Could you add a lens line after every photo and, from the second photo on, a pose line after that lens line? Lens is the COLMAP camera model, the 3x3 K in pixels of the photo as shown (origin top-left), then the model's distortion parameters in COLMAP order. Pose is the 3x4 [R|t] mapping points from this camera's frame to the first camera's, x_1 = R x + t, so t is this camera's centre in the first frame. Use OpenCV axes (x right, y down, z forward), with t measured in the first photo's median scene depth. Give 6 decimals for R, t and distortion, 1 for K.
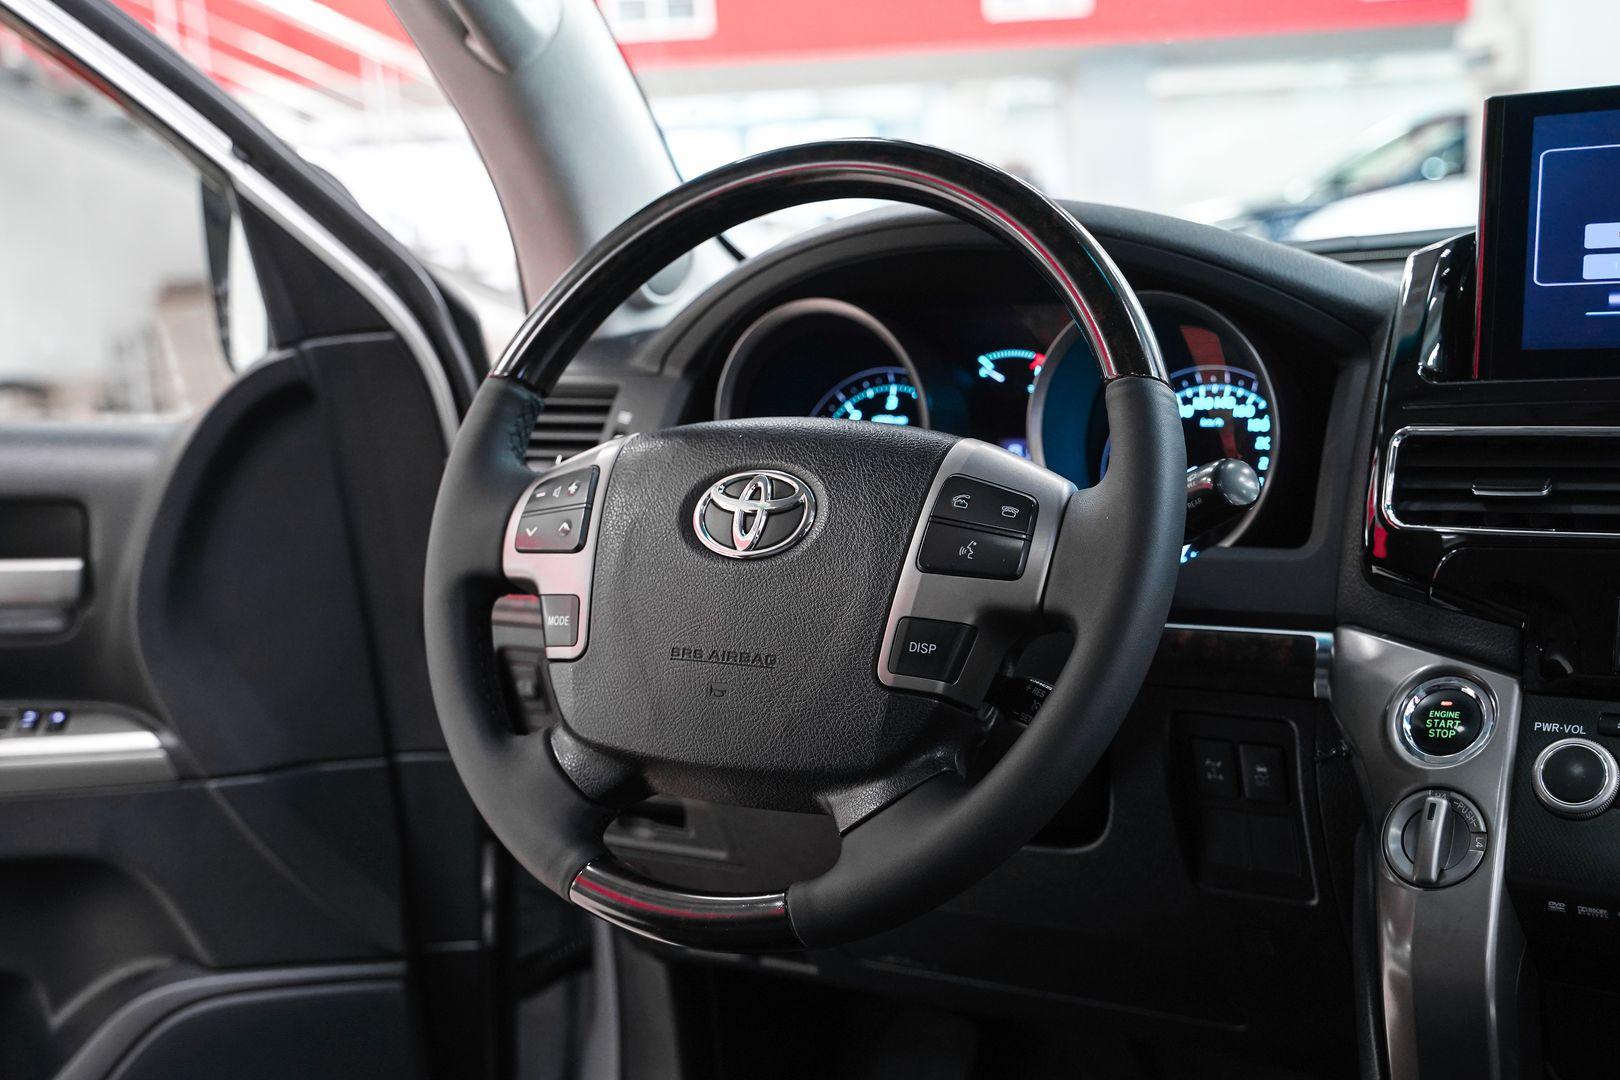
lens RADIAL K [[2042.0, 0, 769.6], [0, 2042.0, 511.4], [0, 0, 1]] dist [0.040922, 0.000000]
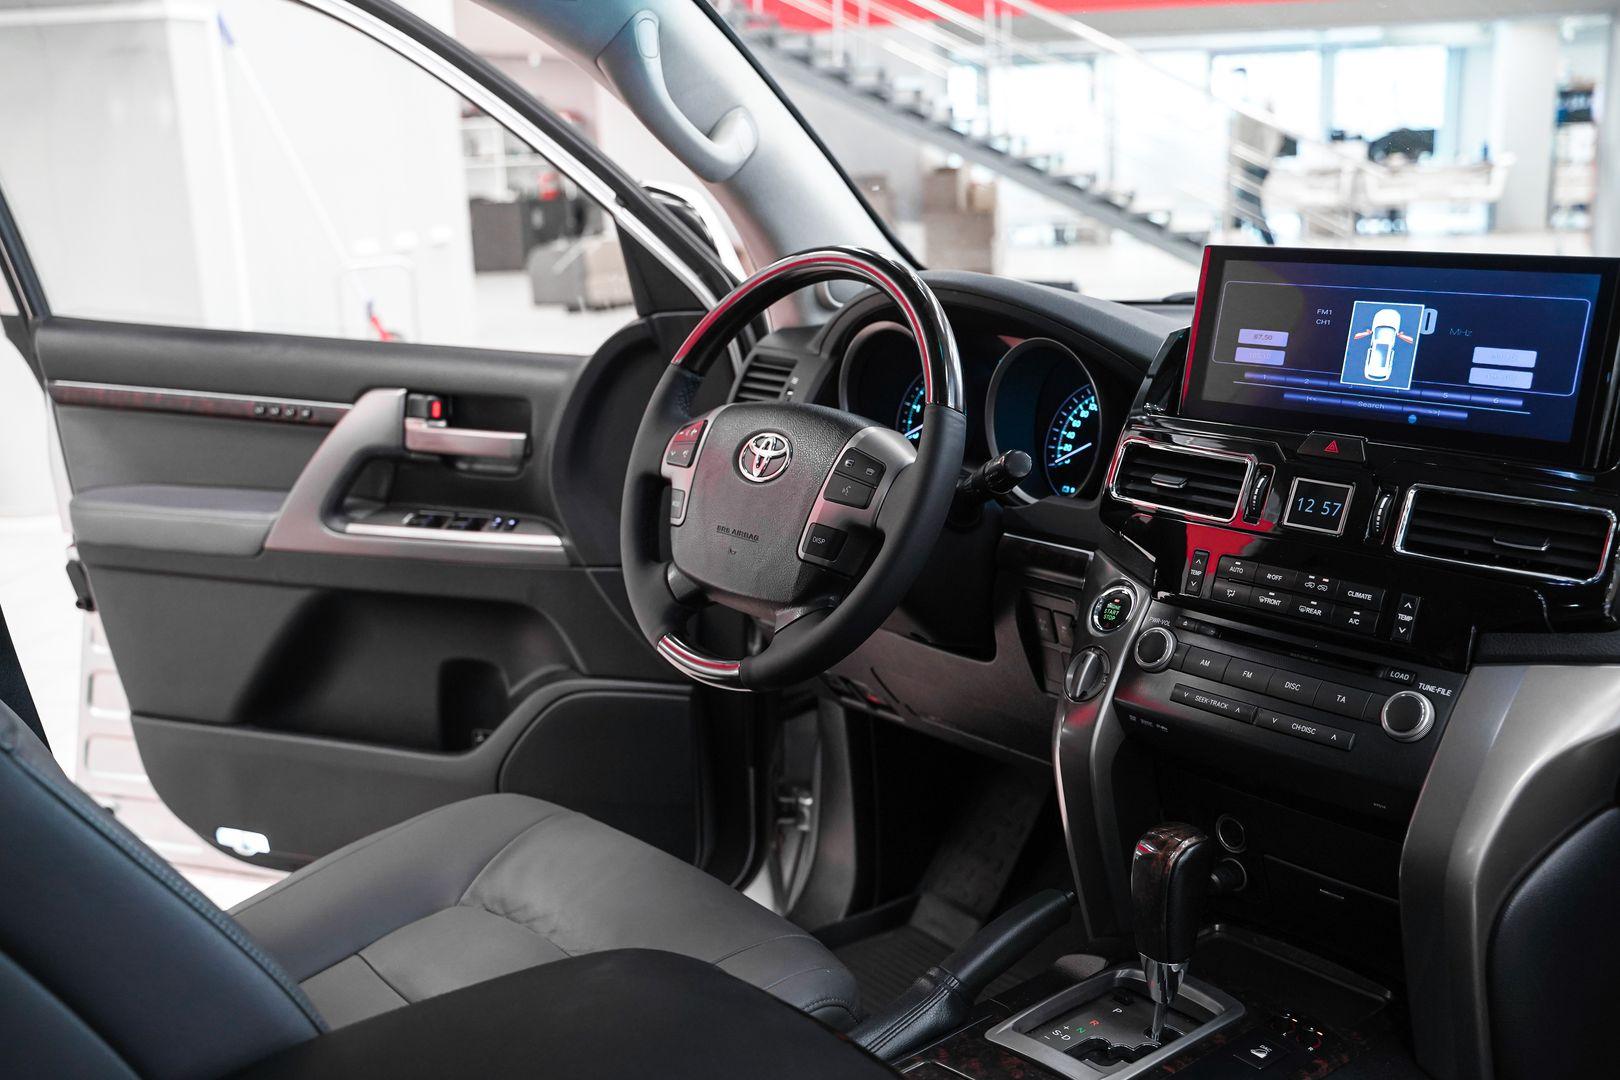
lens RADIAL K [[1709.6, 0, 799.0], [0, 1709.6, 527.2], [0, 0, 1]] dist [-0.010988, 0.000000]
pose [[0.946656, 0.098284, -0.306892, 0.474347], [-0.067803, 0.991784, 0.108476, -0.100012], [0.315032, -0.081882, 0.945542, -0.424759]]
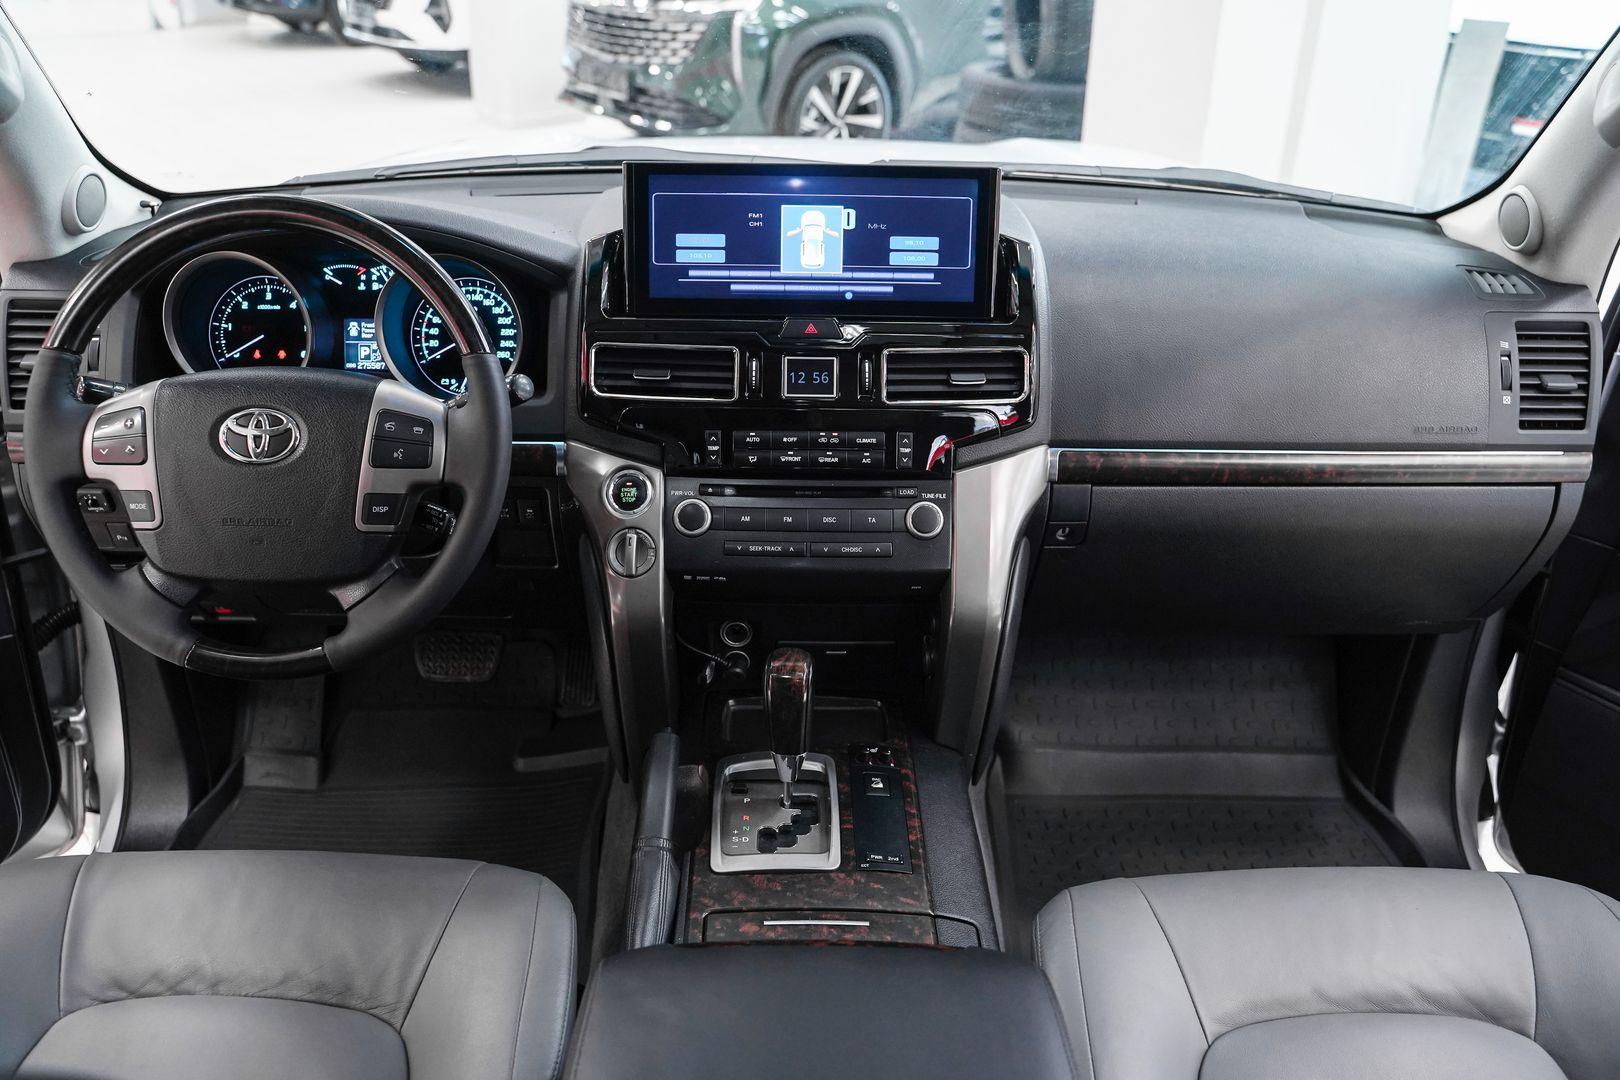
lens RADIAL K [[1330.6, 0, 805.9], [0, 1330.6, 538.8], [0, 0, 1]] dist [-0.115801, 0.089988]
pose [[0.835475, -0.182592, 0.518307, -0.199972], [0.009352, 0.947772, 0.318811, -0.251800], [-0.549450, -0.261511, 0.793547, -0.145238]]
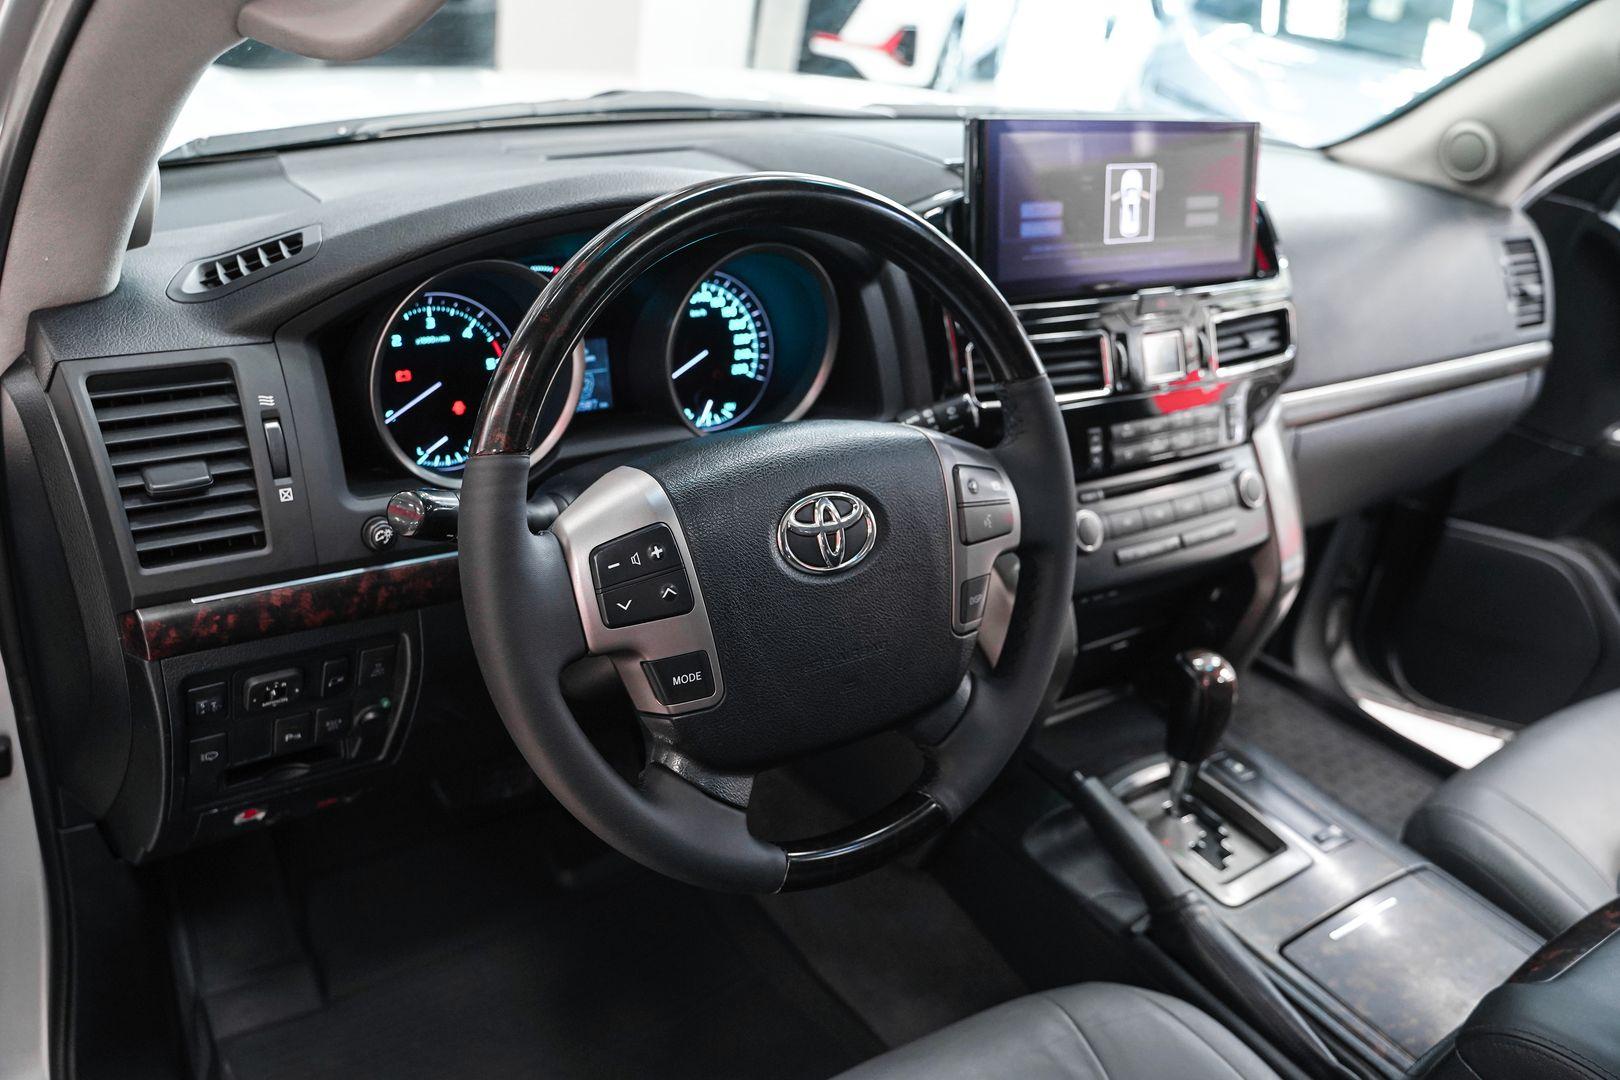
lens RADIAL K [[1330.6, 0, 820.6], [0, 1330.6, 529.5], [0, 0, 1]] dist [-0.115801, 0.089988]
pose [[0.376215, -0.332293, 0.864895, -0.637652], [-0.016584, 0.930911, 0.364870, -0.265869], [-0.926384, -0.151613, 0.344712, 0.704749]]
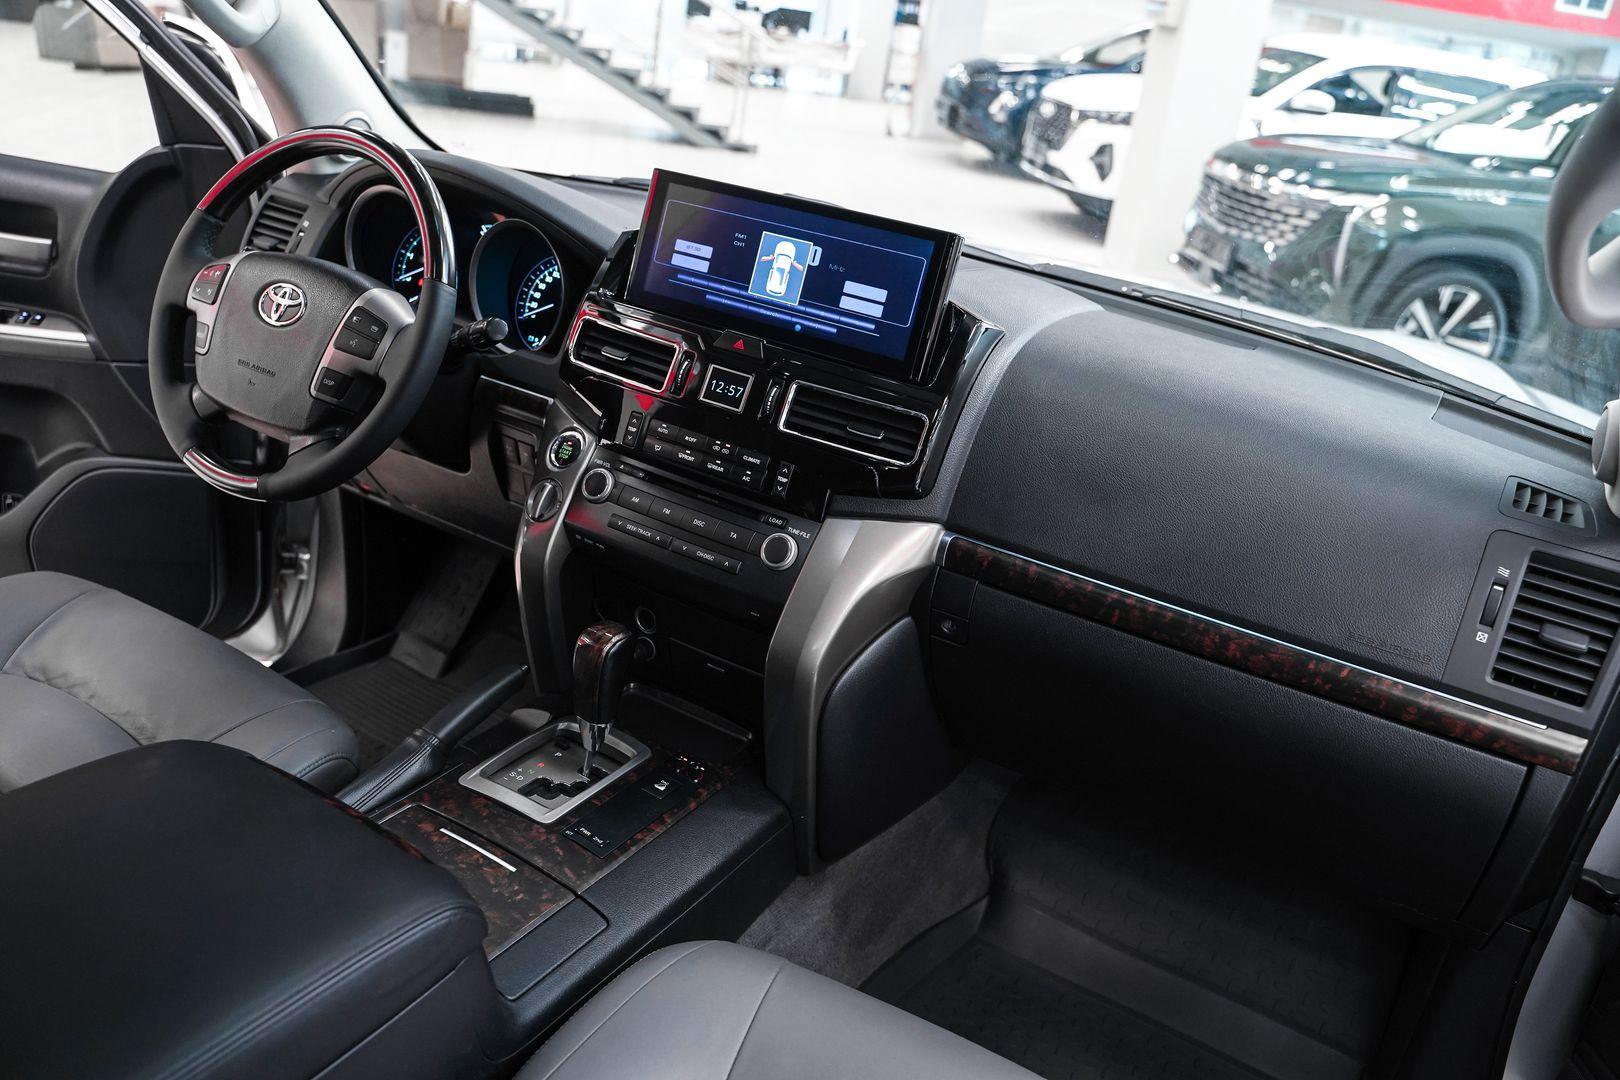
lens RADIAL K [[1330.6, 0, 815.4], [0, 1330.6, 539.5], [0, 0, 1]] dist [-0.115801, 0.089988]
pose [[0.981779, 0.164777, 0.094651, 0.437101], [-0.183327, 0.952405, 0.243548, -0.193130], [-0.050015, -0.256463, 0.965259, -0.411477]]
